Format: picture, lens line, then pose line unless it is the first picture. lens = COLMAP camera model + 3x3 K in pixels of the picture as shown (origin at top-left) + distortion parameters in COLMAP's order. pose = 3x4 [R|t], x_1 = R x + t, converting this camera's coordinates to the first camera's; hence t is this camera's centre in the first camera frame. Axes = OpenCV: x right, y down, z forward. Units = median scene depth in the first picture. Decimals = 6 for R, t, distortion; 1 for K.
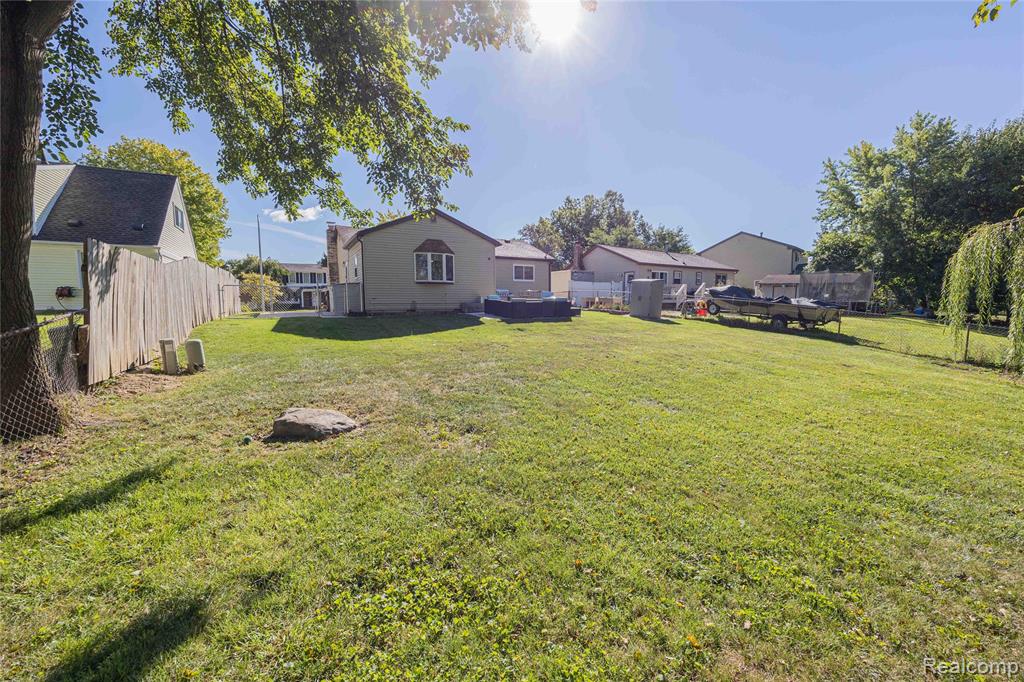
lens RADIAL K [[409.1, 0, 514.1], [0, 409.1, 341.2], [0, 0, 1]] dist [-0.002859, -0.000653]
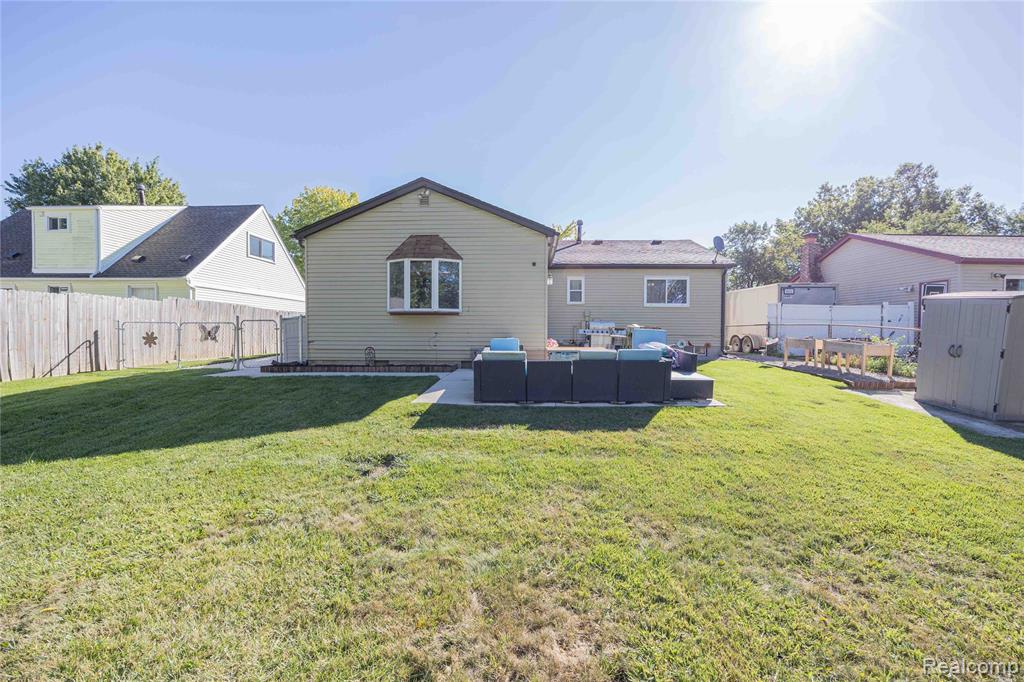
lens RADIAL K [[409.1, 0, 514.1], [0, 409.1, 341.2], [0, 0, 1]] dist [-0.002859, -0.000653]
pose [[0.850589, 0.020982, -0.525412, 0.109193], [-0.057389, 0.996939, -0.053094, -0.045387], [0.522690, 0.075314, 0.849189, 0.329144]]
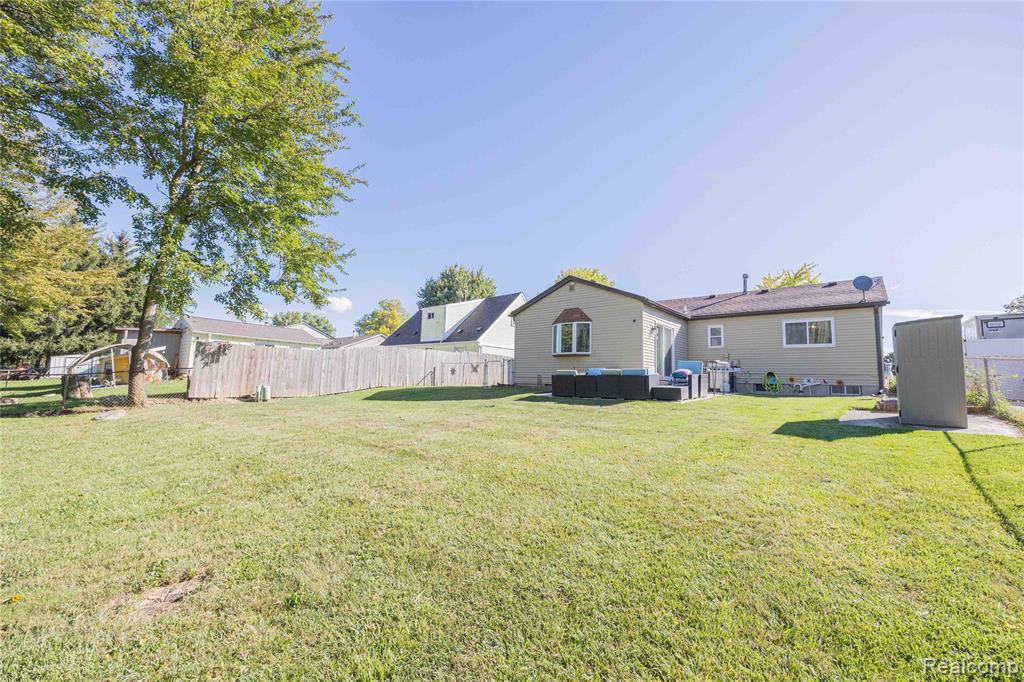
lens RADIAL K [[409.1, 0, 514.1], [0, 409.1, 341.2], [0, 0, 1]] dist [-0.002859, -0.000653]
pose [[0.347288, -0.079122, -0.934415, 0.330559], [-0.116876, 0.985013, -0.126845, -0.024702], [0.930447, 0.153262, 0.332836, 0.319570]]
